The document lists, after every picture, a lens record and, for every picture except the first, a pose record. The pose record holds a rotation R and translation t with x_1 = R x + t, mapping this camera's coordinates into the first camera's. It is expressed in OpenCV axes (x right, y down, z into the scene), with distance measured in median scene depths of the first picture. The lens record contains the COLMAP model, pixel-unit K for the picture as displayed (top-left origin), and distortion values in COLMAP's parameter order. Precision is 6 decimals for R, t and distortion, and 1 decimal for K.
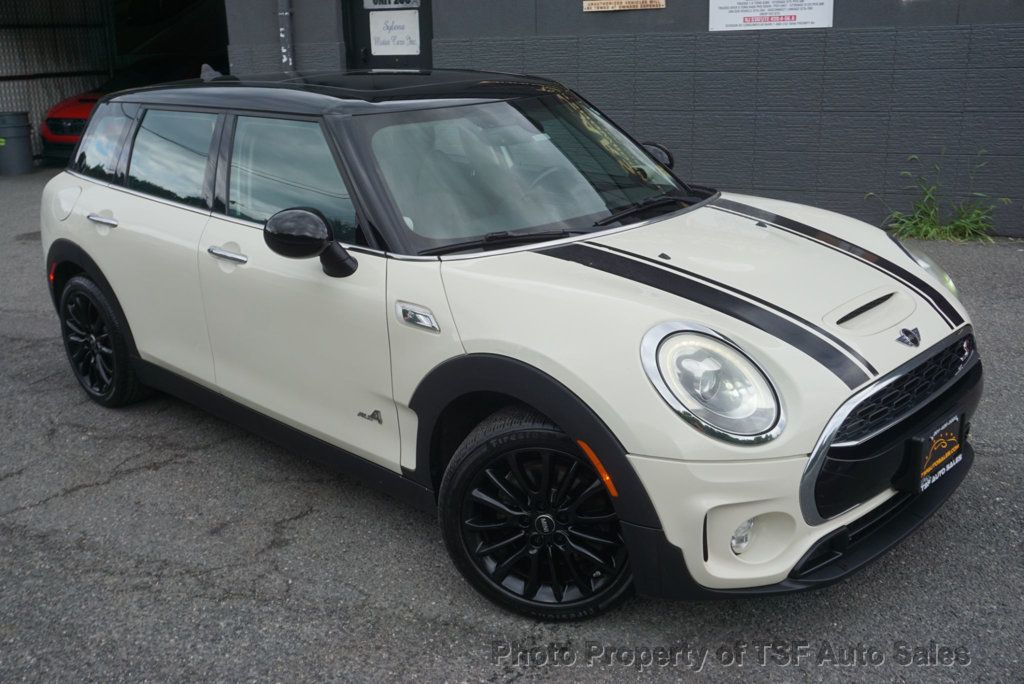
lens RADIAL K [[1027.0, 0, 508.6], [0, 1027.0, 344.6], [0, 0, 1]] dist [-0.003296, 0.000000]
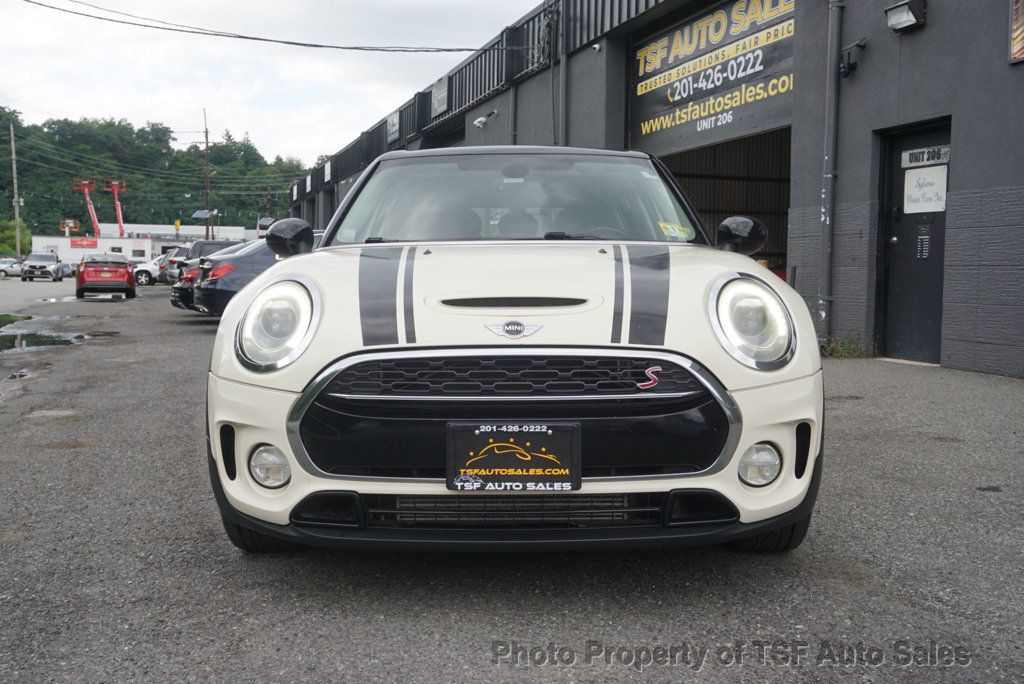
lens RADIAL K [[1030.9, 0, 512.2], [0, 1030.9, 338.1], [0, 0, 1]] dist [0.016900, 0.000000]
pose [[0.681491, 0.076927, -0.727772, 0.956143], [-0.236848, 0.964123, -0.119876, 0.101134], [0.692440, 0.254066, 0.675261, 0.336619]]
